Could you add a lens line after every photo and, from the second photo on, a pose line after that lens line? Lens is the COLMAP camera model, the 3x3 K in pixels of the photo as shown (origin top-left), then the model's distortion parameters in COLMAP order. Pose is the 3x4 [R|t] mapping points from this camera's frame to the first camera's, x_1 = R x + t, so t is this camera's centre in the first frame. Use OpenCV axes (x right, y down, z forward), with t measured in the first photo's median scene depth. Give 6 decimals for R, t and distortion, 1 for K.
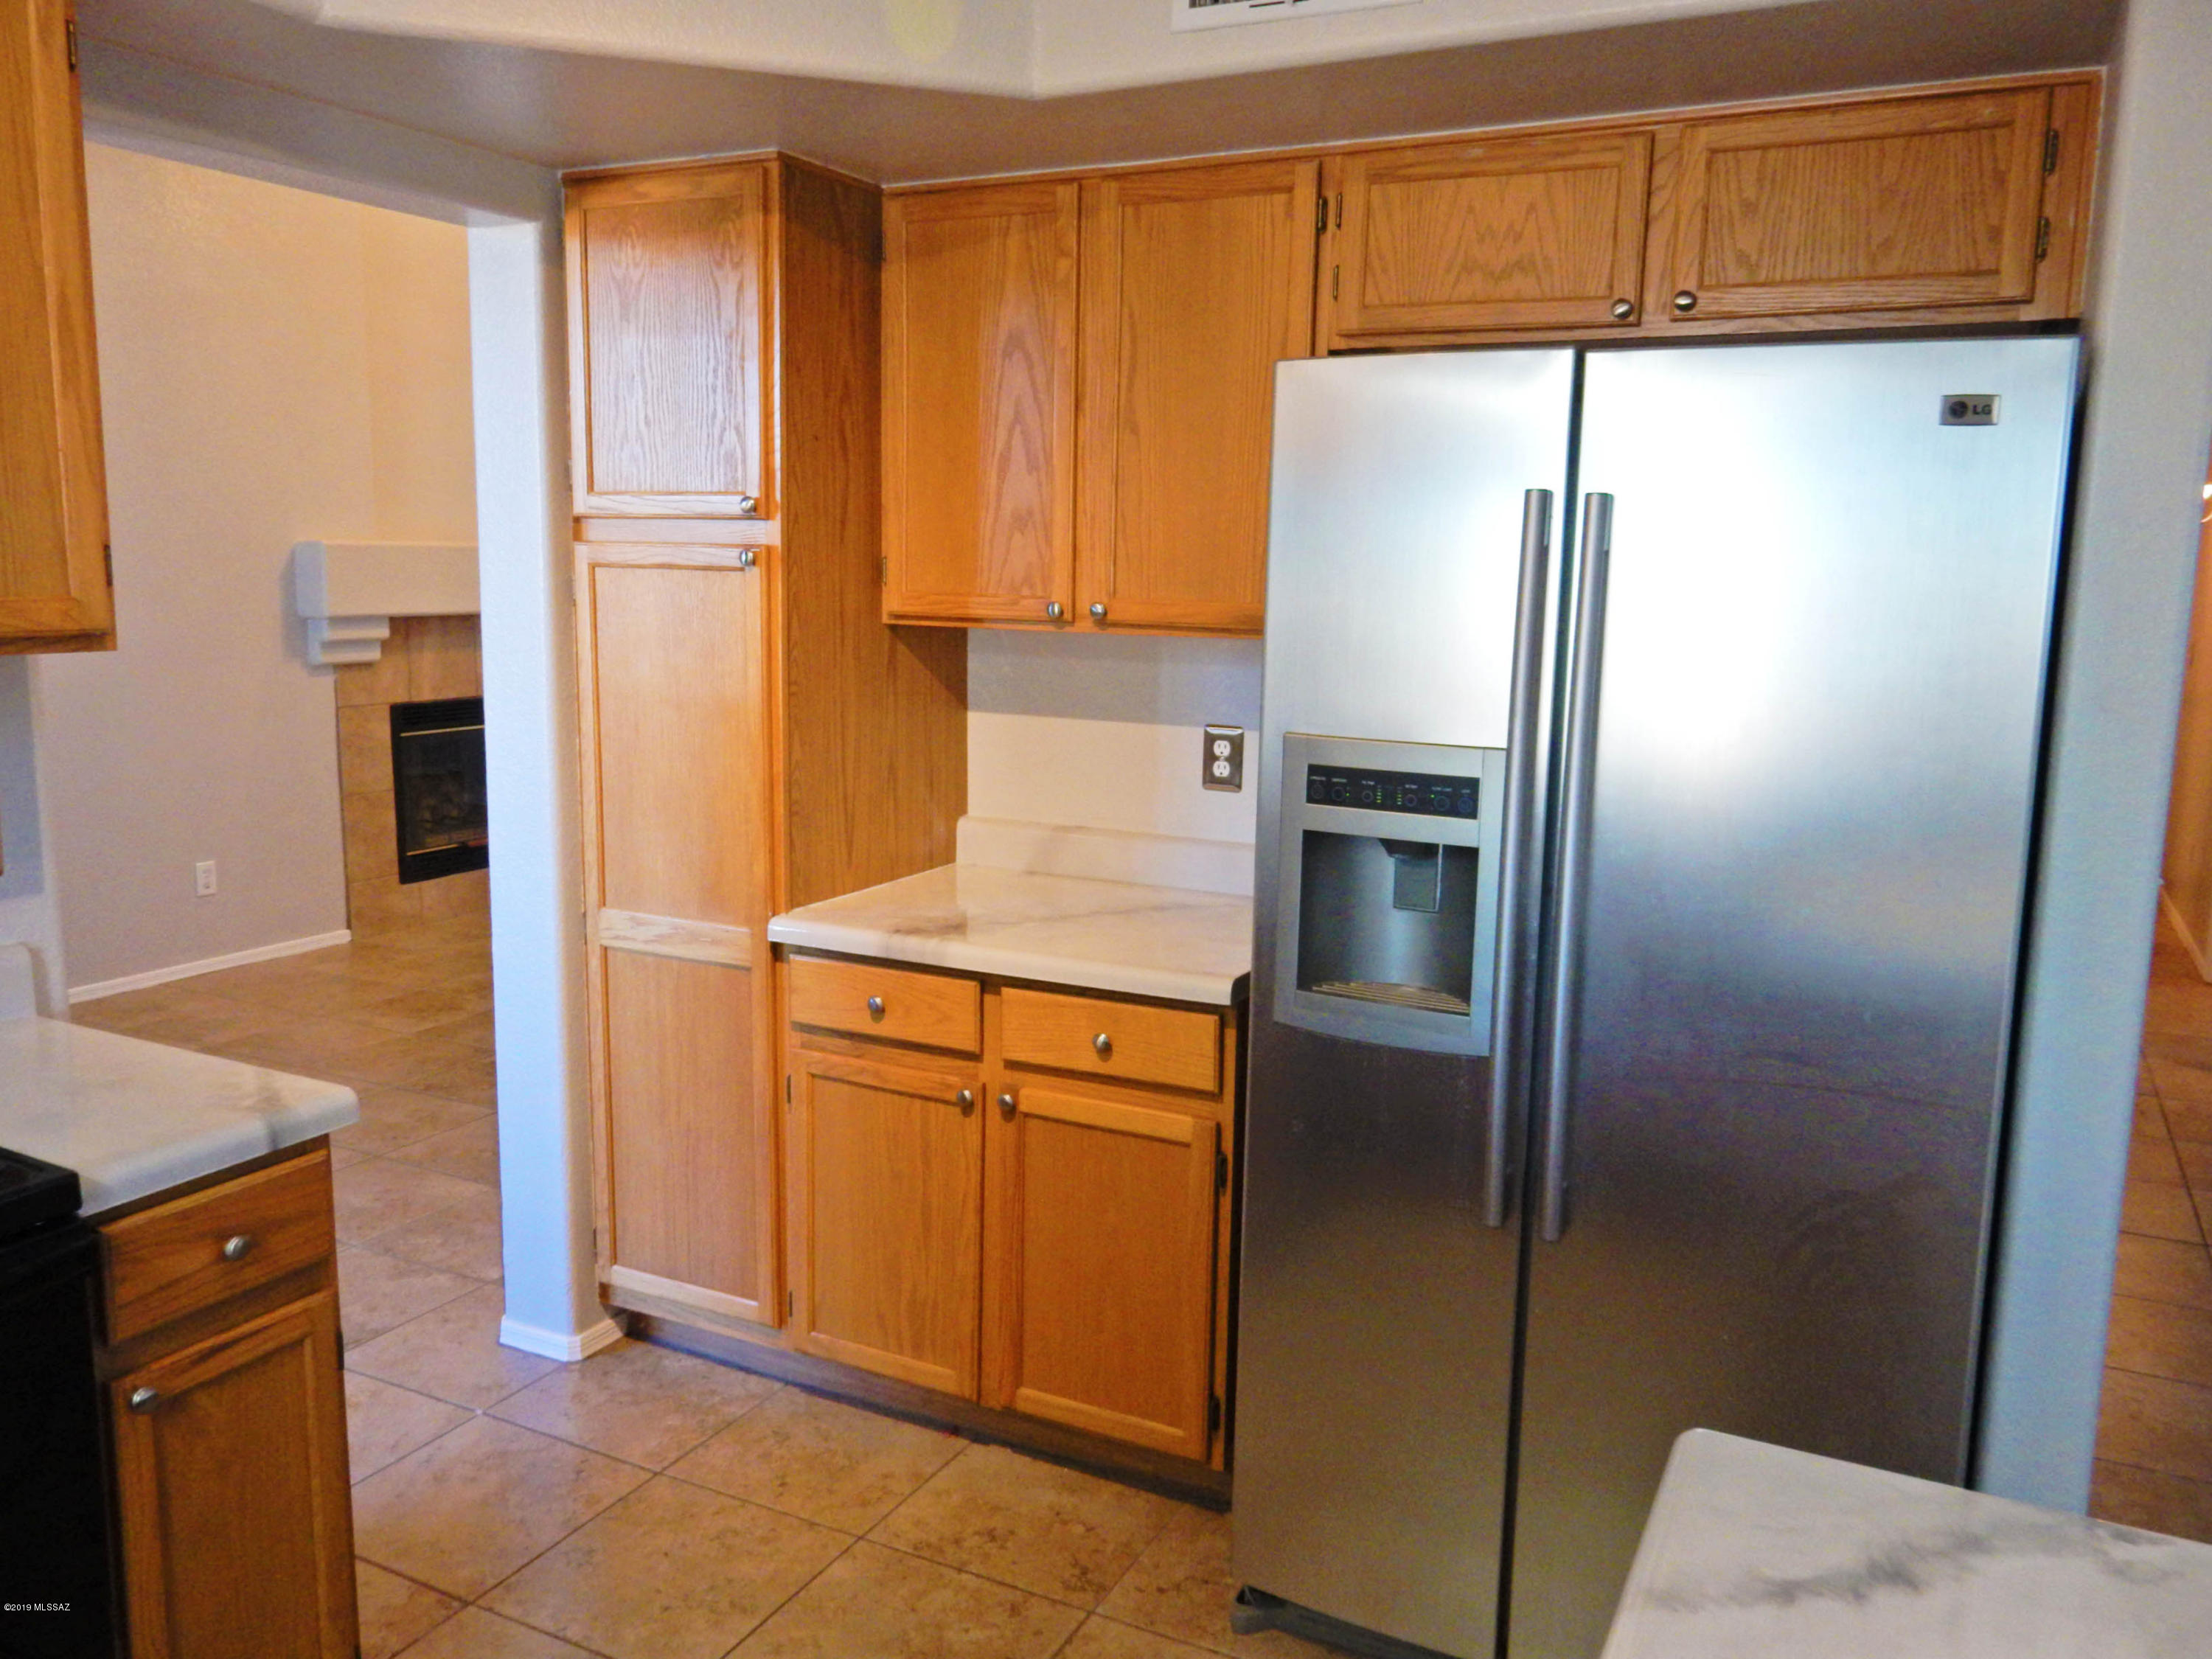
lens RADIAL K [[1696.8, 0, 1095.0], [0, 1696.8, 835.6], [0, 0, 1]] dist [-0.008854, 0.006151]
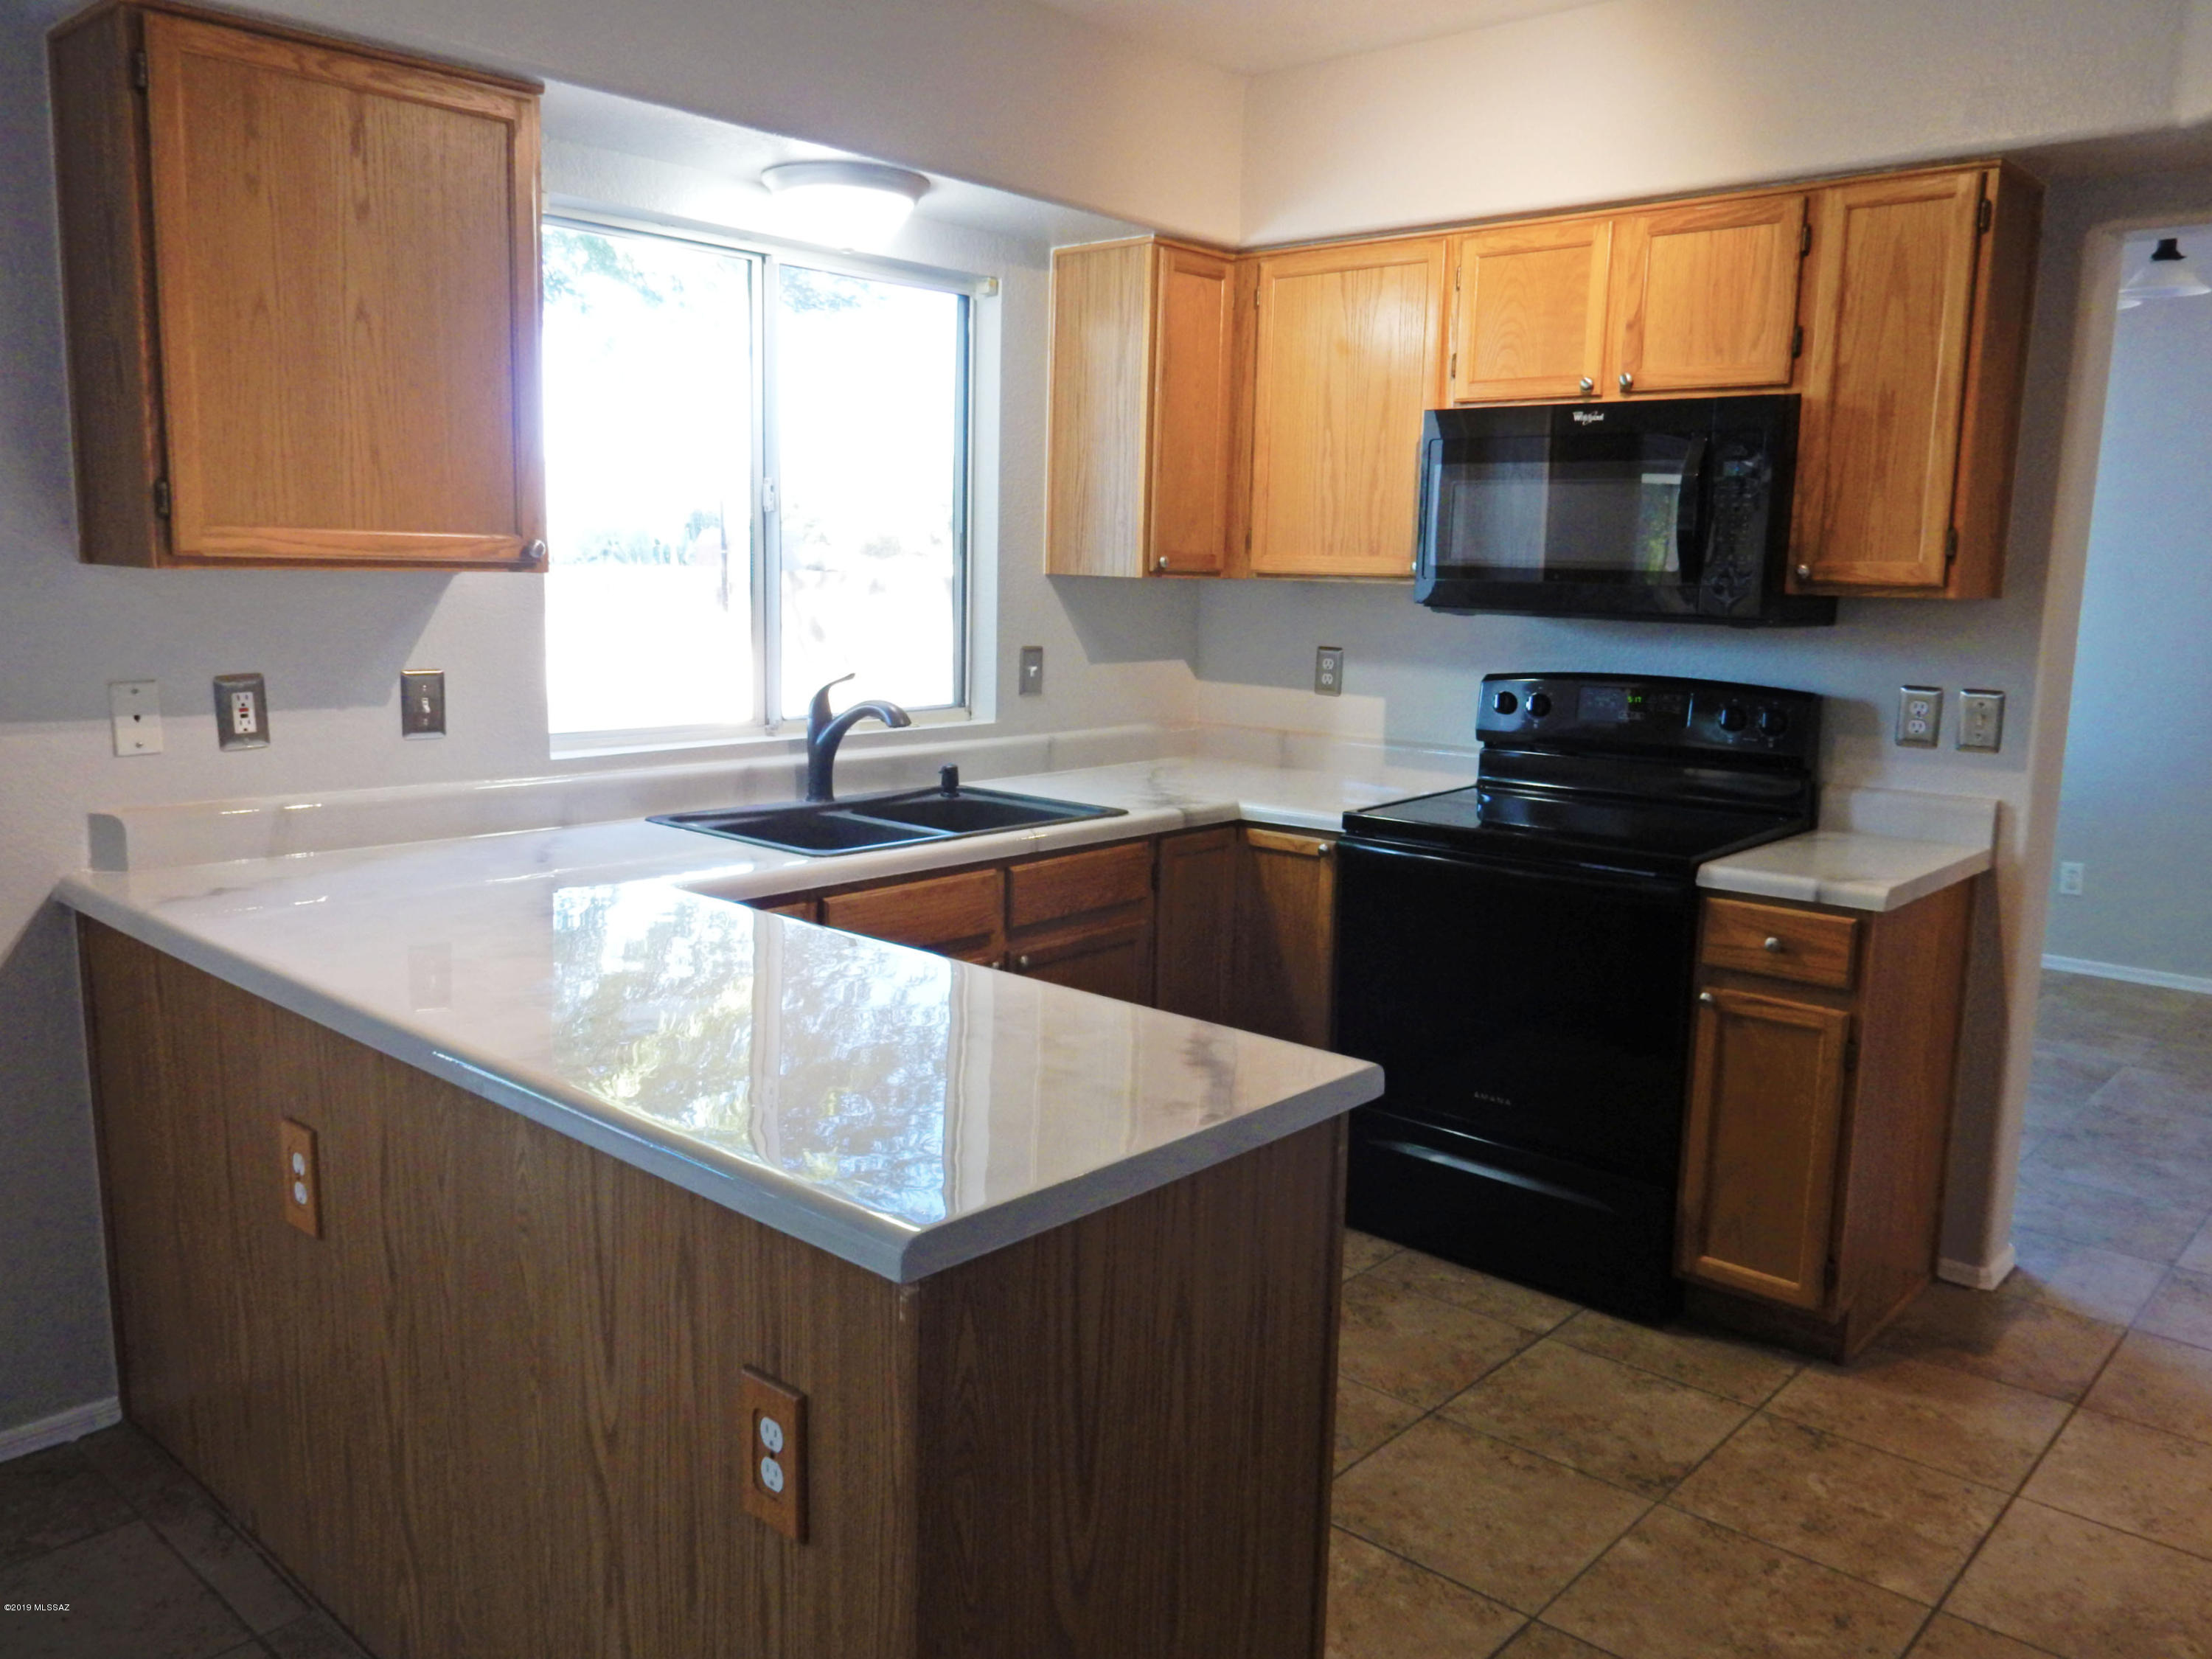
lens RADIAL K [[1696.8, 0, 1114.4], [0, 1696.8, 834.2], [0, 0, 1]] dist [-0.008854, 0.006151]
pose [[-0.257927, 0.133788, -0.956856, 0.783363], [-0.178202, 0.966787, 0.183212, -0.033396], [0.949588, 0.217769, -0.225520, 0.462496]]
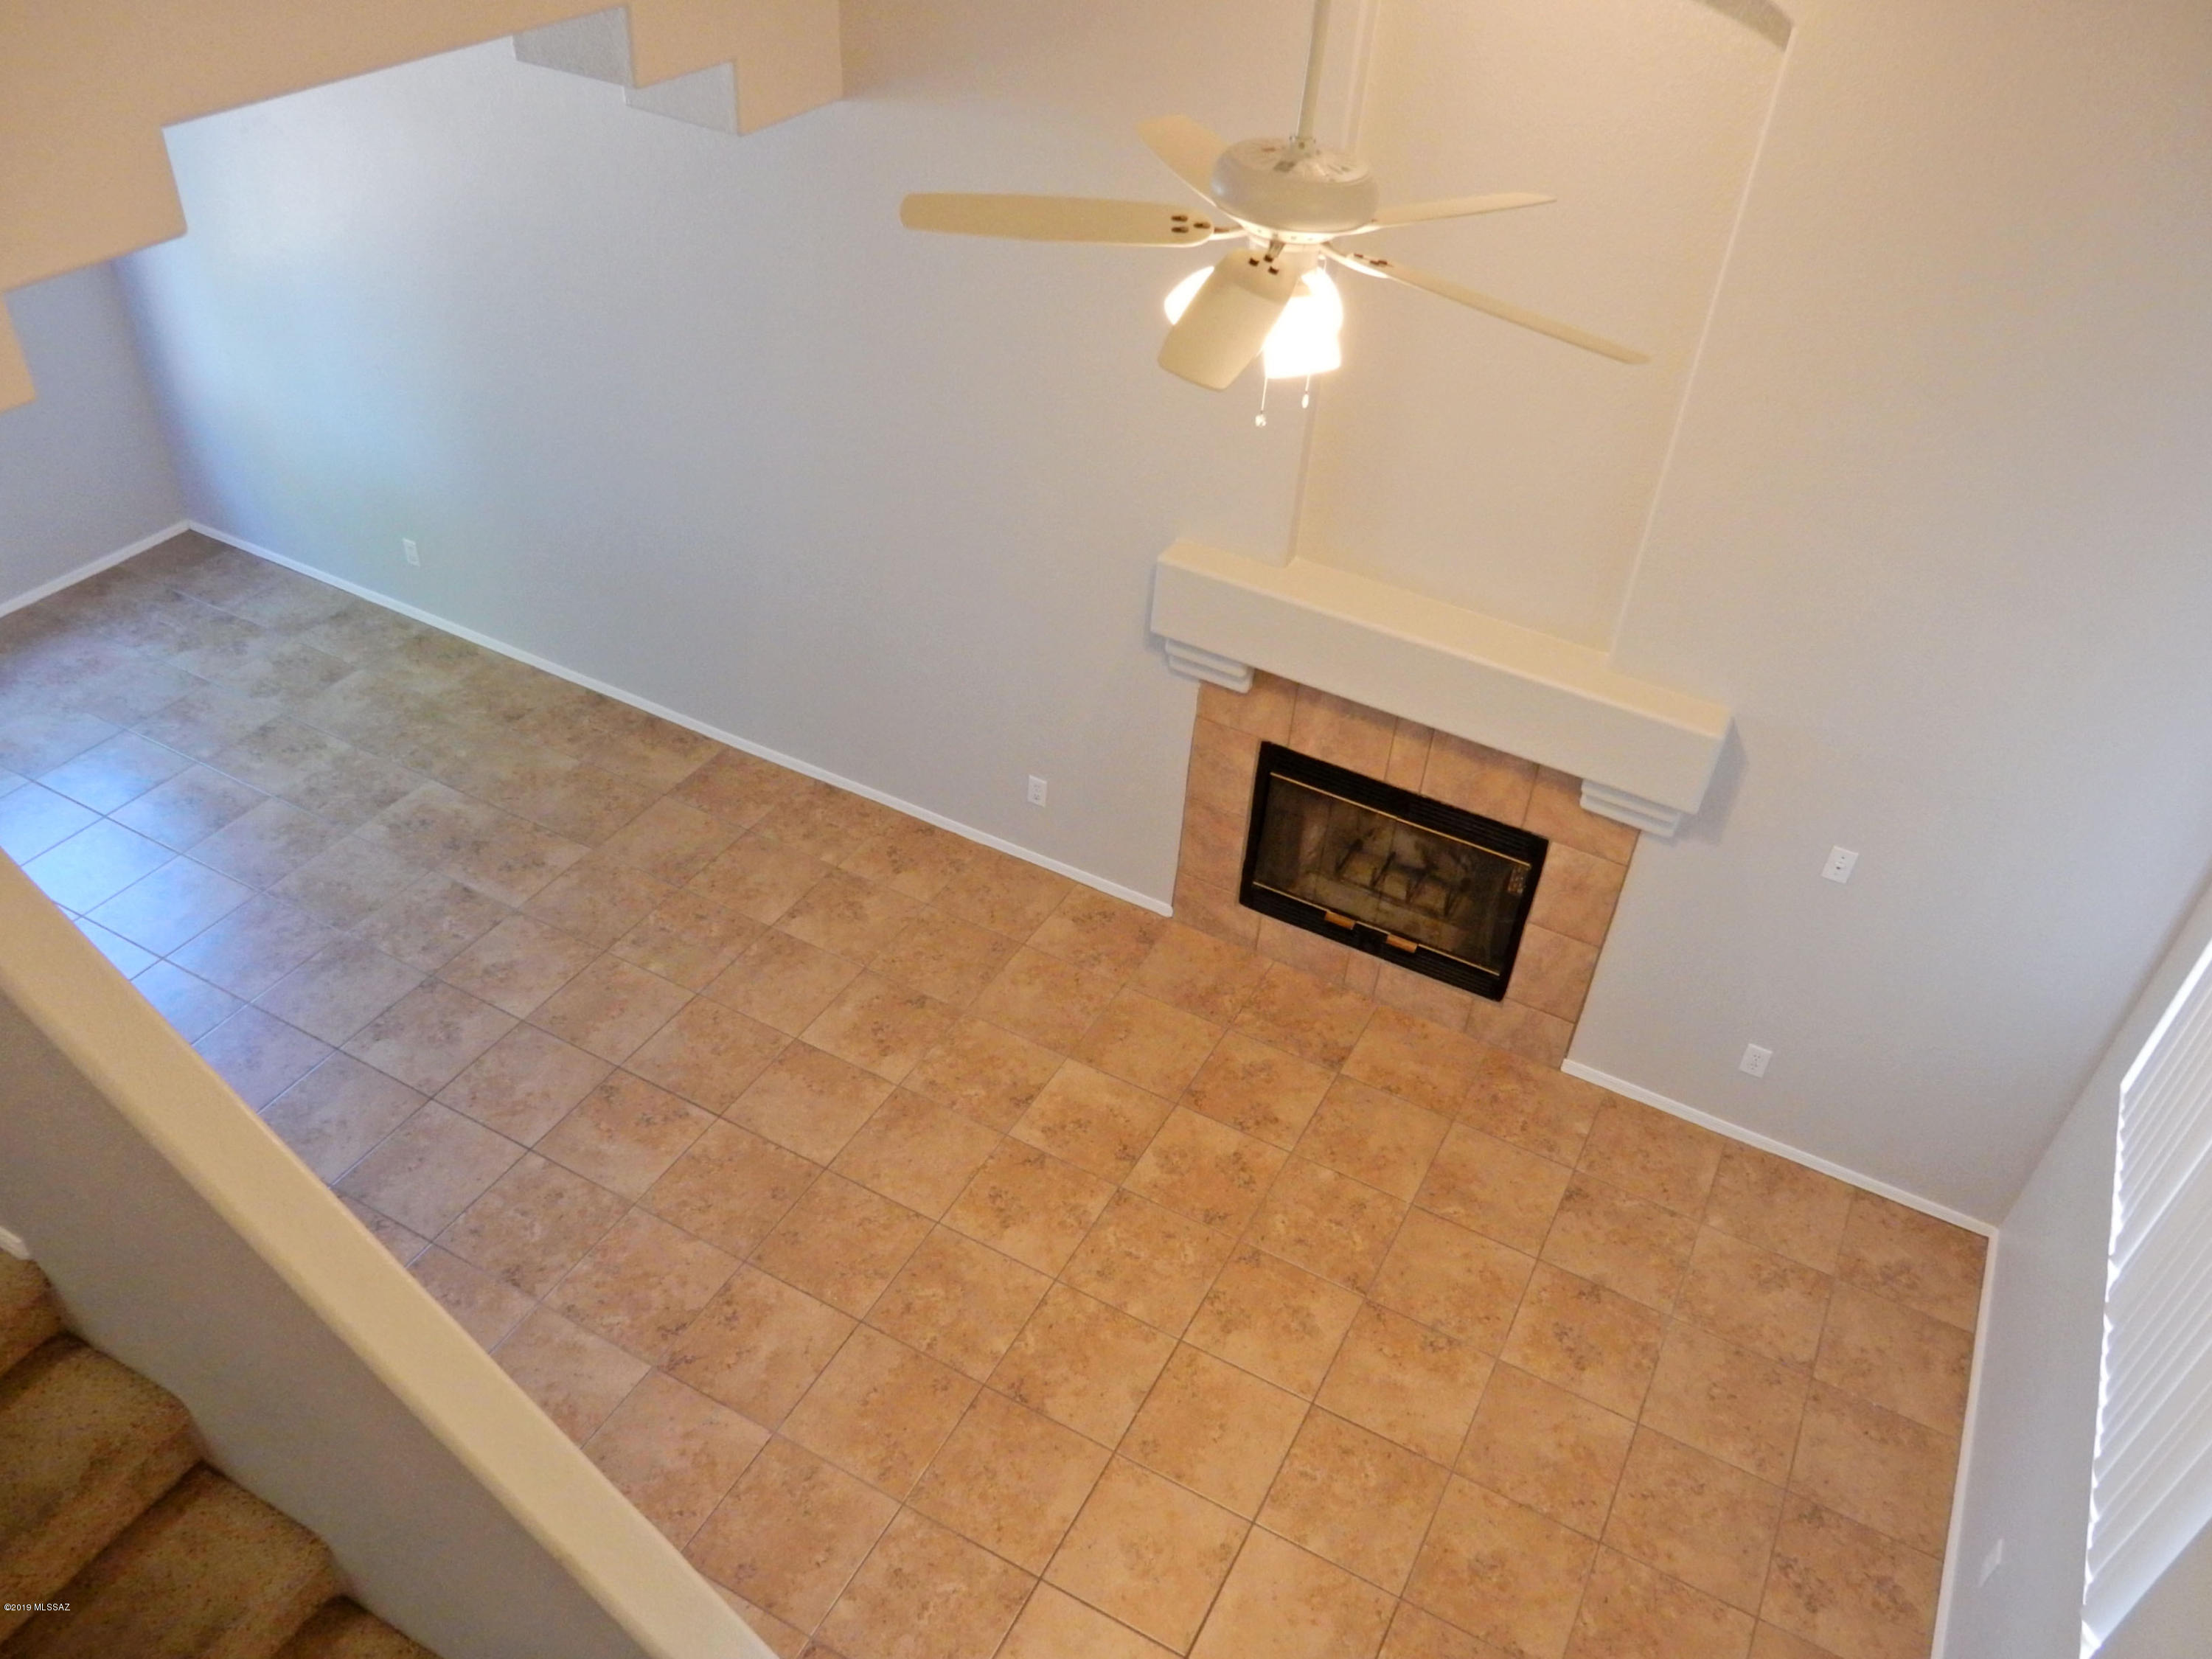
lens RADIAL K [[1696.8, 0, 1100.8], [0, 1696.8, 820.2], [0, 0, 1]] dist [-0.008854, 0.006151]
pose [[-0.014452, 0.602757, -0.797794, 0.670266], [-0.229745, 0.774528, 0.589341, -1.234731], [0.973143, 0.191807, 0.127287, 1.920411]]
